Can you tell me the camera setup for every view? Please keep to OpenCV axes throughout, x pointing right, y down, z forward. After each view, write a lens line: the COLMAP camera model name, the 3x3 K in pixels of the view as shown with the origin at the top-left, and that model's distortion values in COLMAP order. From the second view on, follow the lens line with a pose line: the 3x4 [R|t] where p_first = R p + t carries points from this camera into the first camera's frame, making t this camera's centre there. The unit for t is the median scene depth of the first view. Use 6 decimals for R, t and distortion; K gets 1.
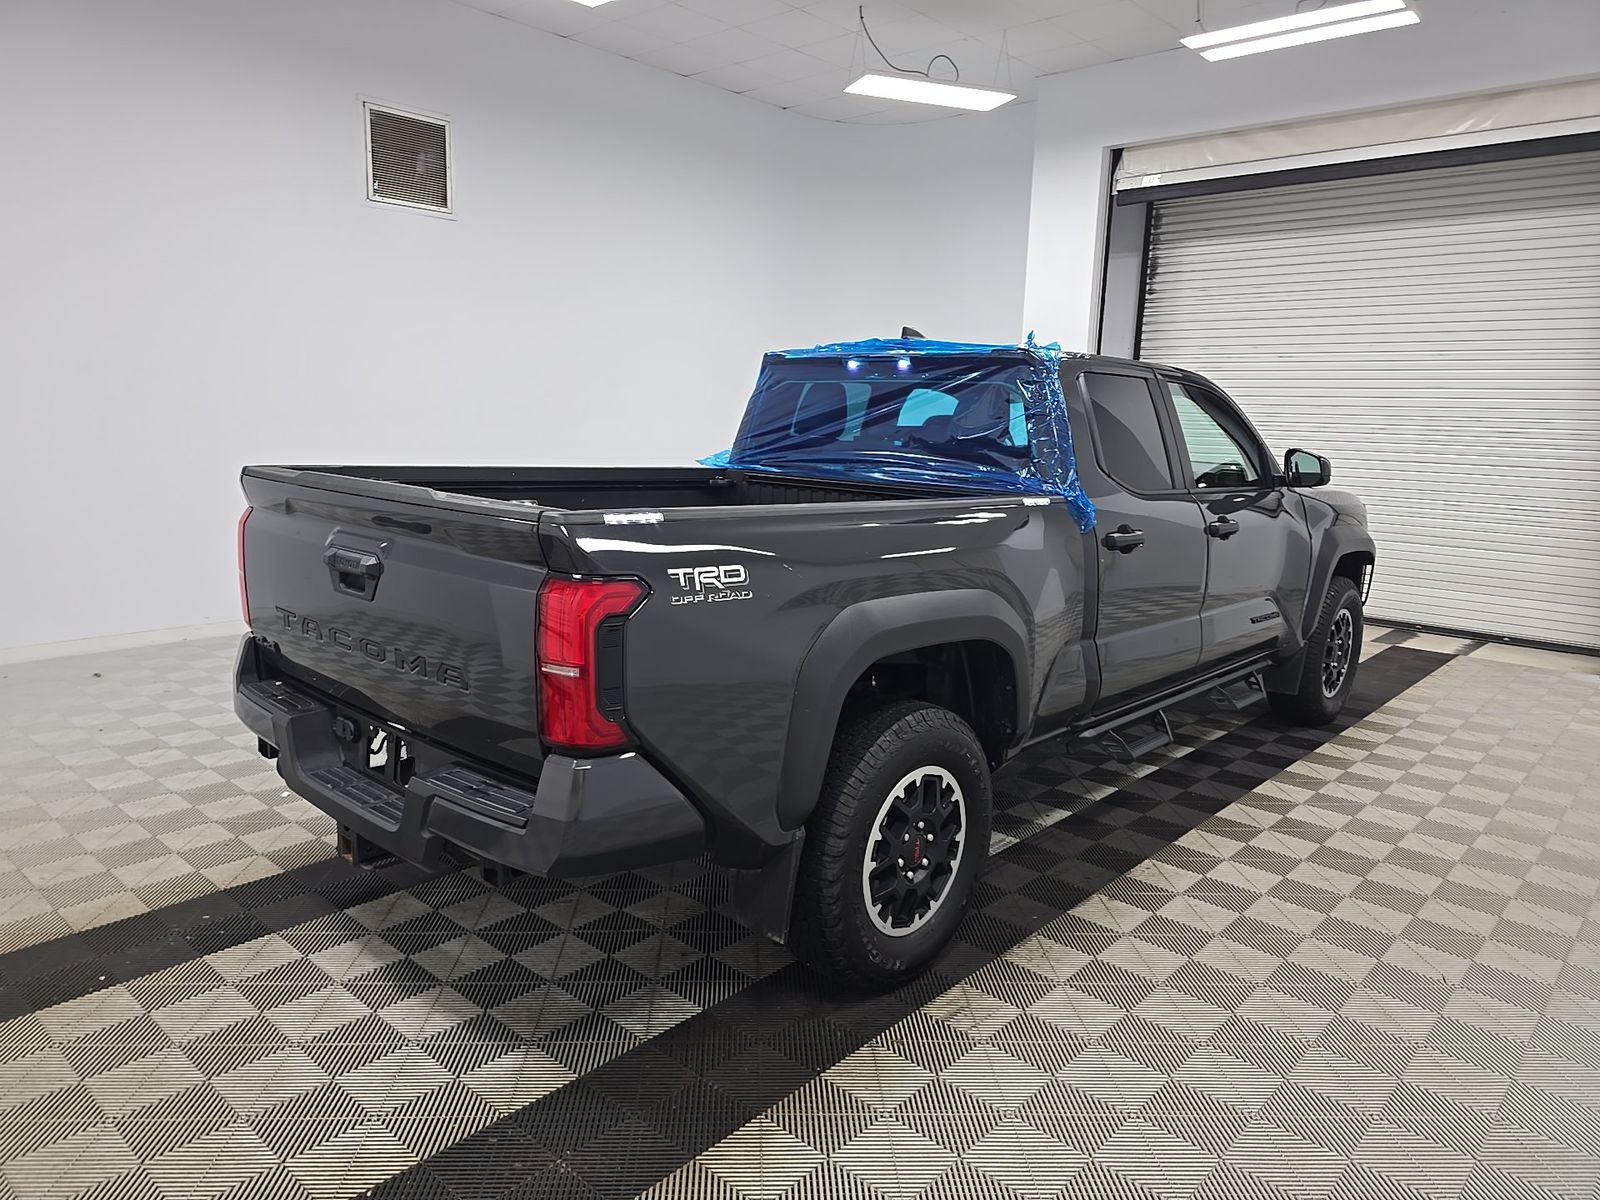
lens RADIAL K [[1062.6, 0, 800.0], [0, 1062.6, 600.0], [0, 0, 1]] dist [0.032548, -0.034735]
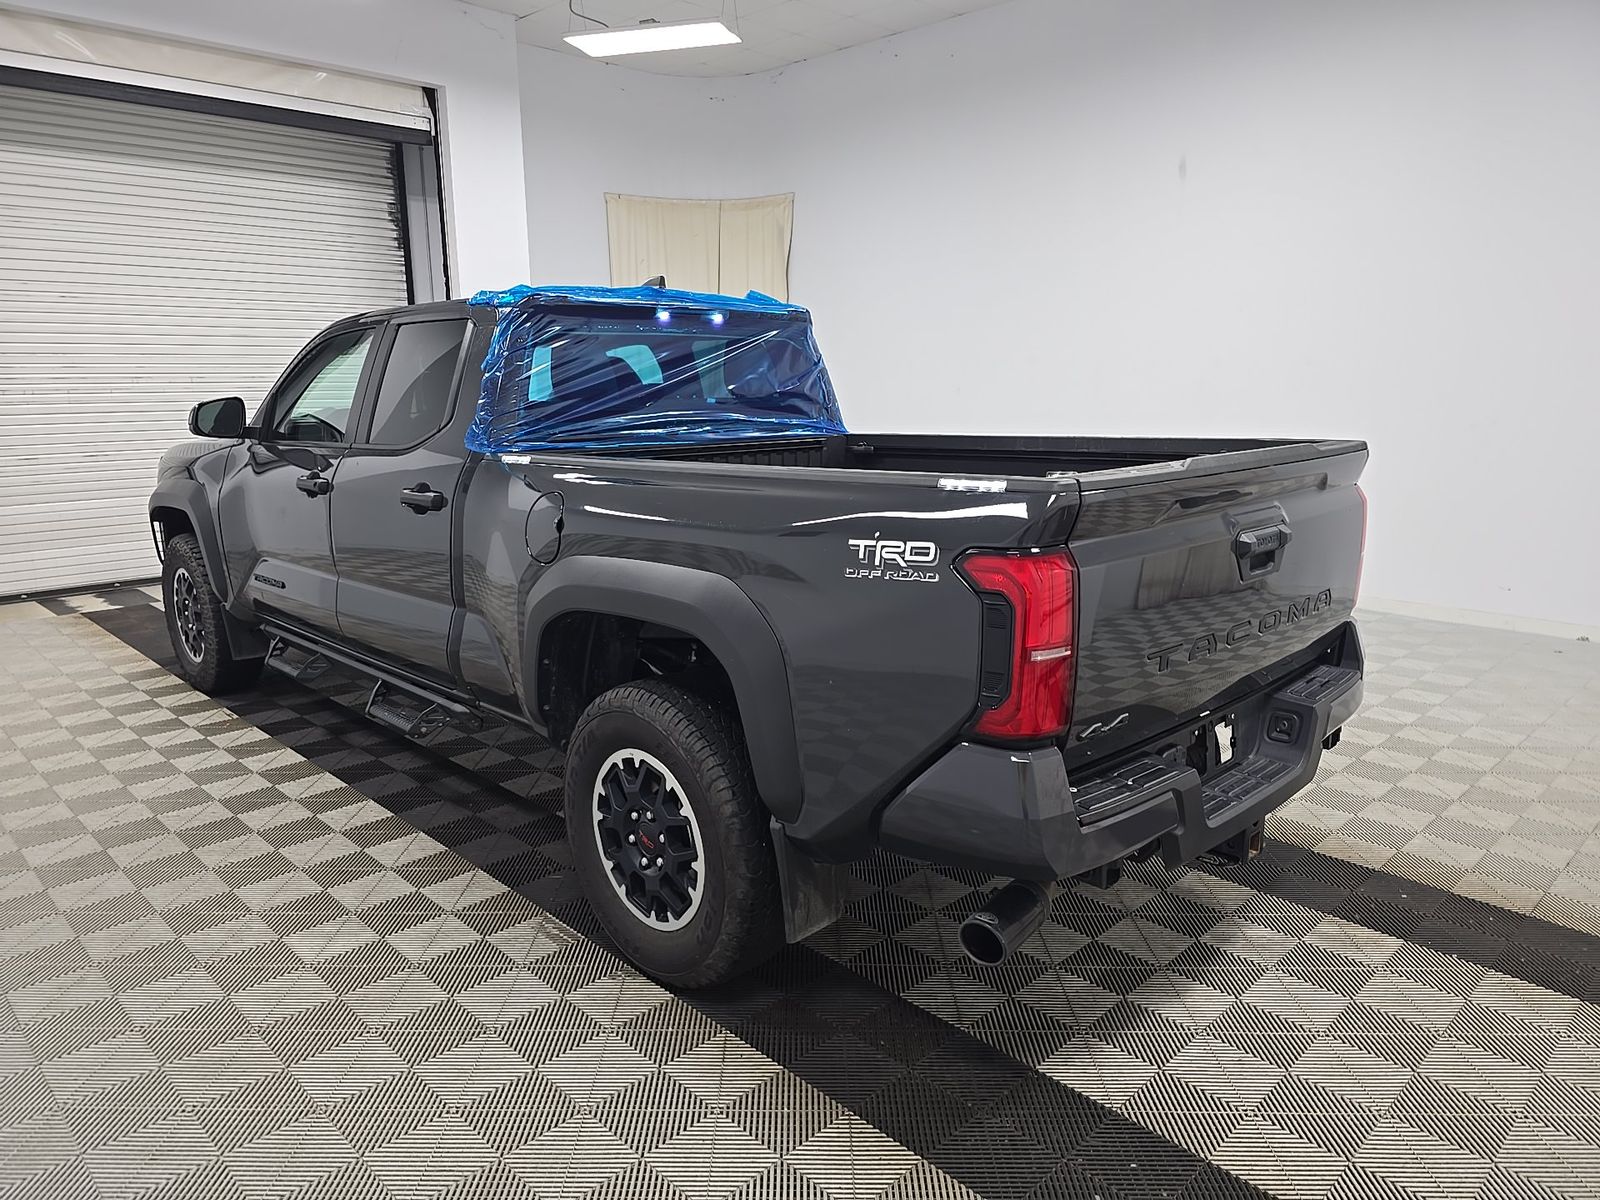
lens RADIAL K [[1062.6, 0, 800.0], [0, 1062.6, 600.0], [0, 0, 1]] dist [0.032548, -0.034735]
pose [[0.044283, -0.233213, 0.971417, -0.867279], [0.182459, 0.957904, 0.221652, -0.169051], [-0.982216, 0.167429, 0.084971, 0.849128]]
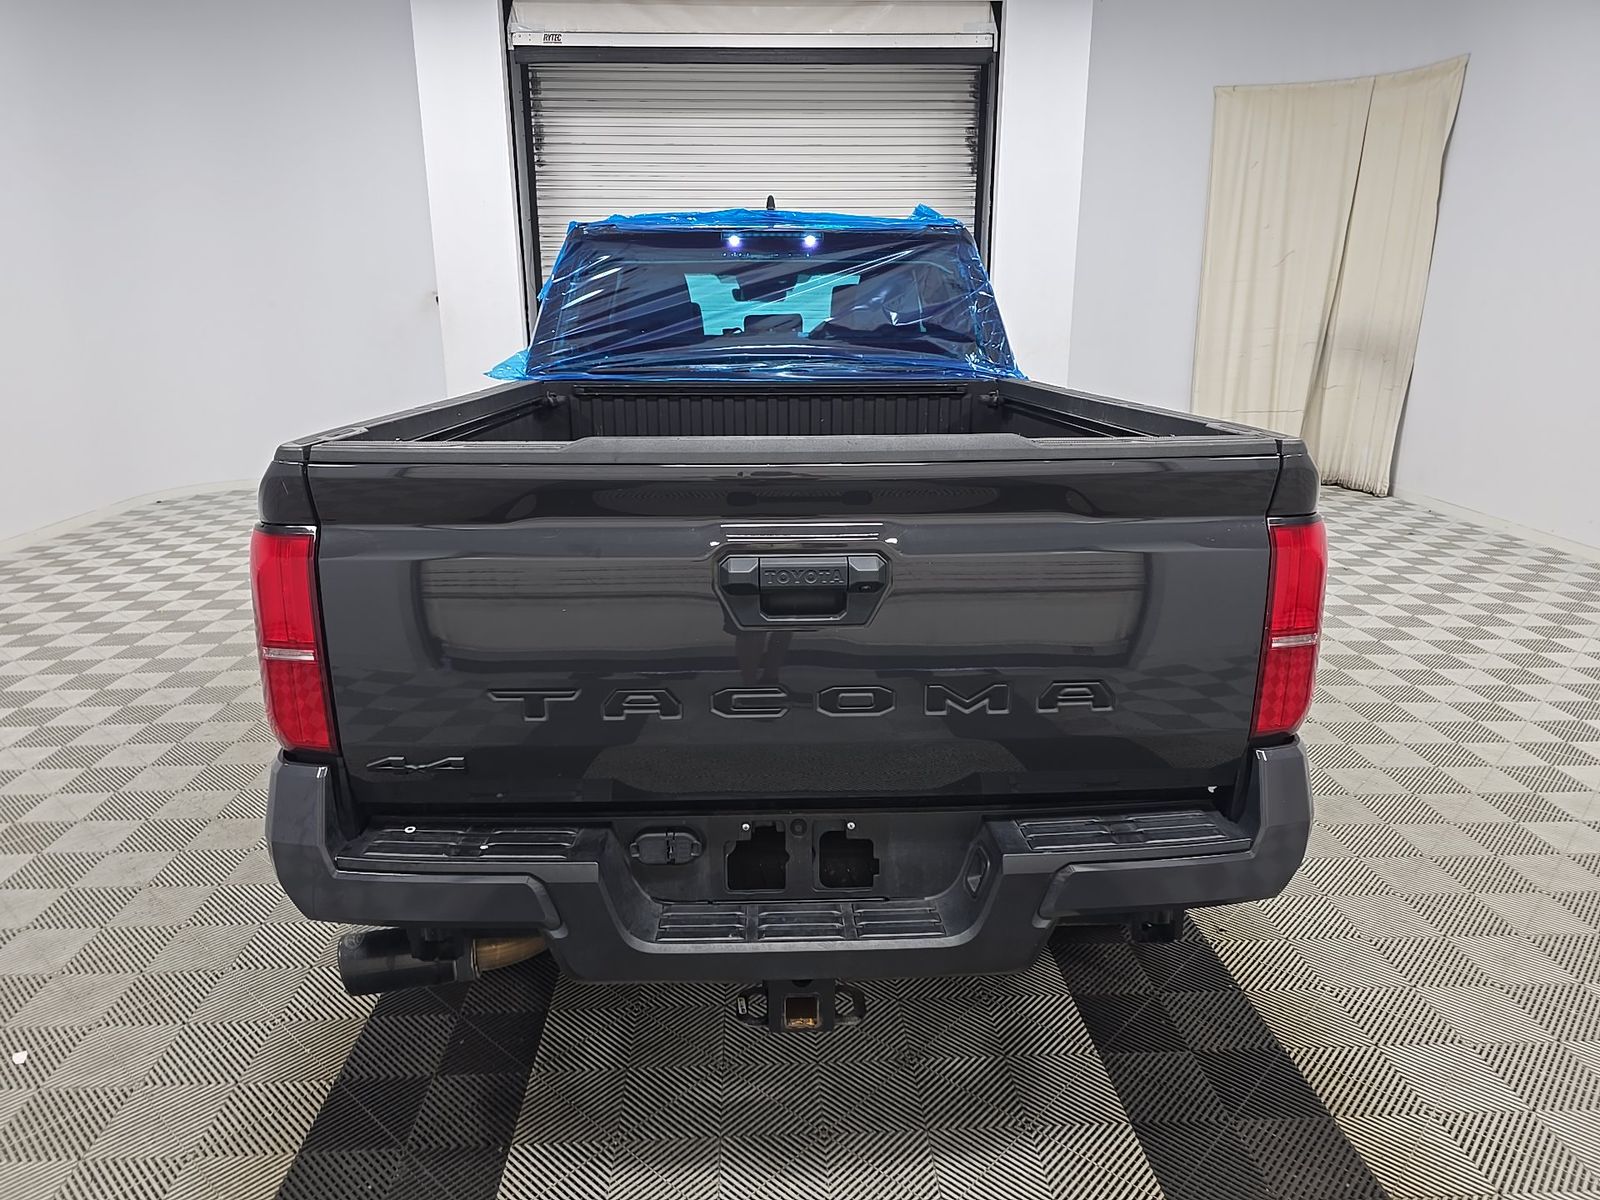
lens RADIAL K [[1062.6, 0, 800.0], [0, 1062.6, 600.0], [0, 0, 1]] dist [0.032548, -0.034735]
pose [[0.713065, -0.217487, 0.666512, -0.524005], [0.146457, 0.975902, 0.161756, -0.074399], [-0.685630, -0.017727, 0.727734, 0.353766]]
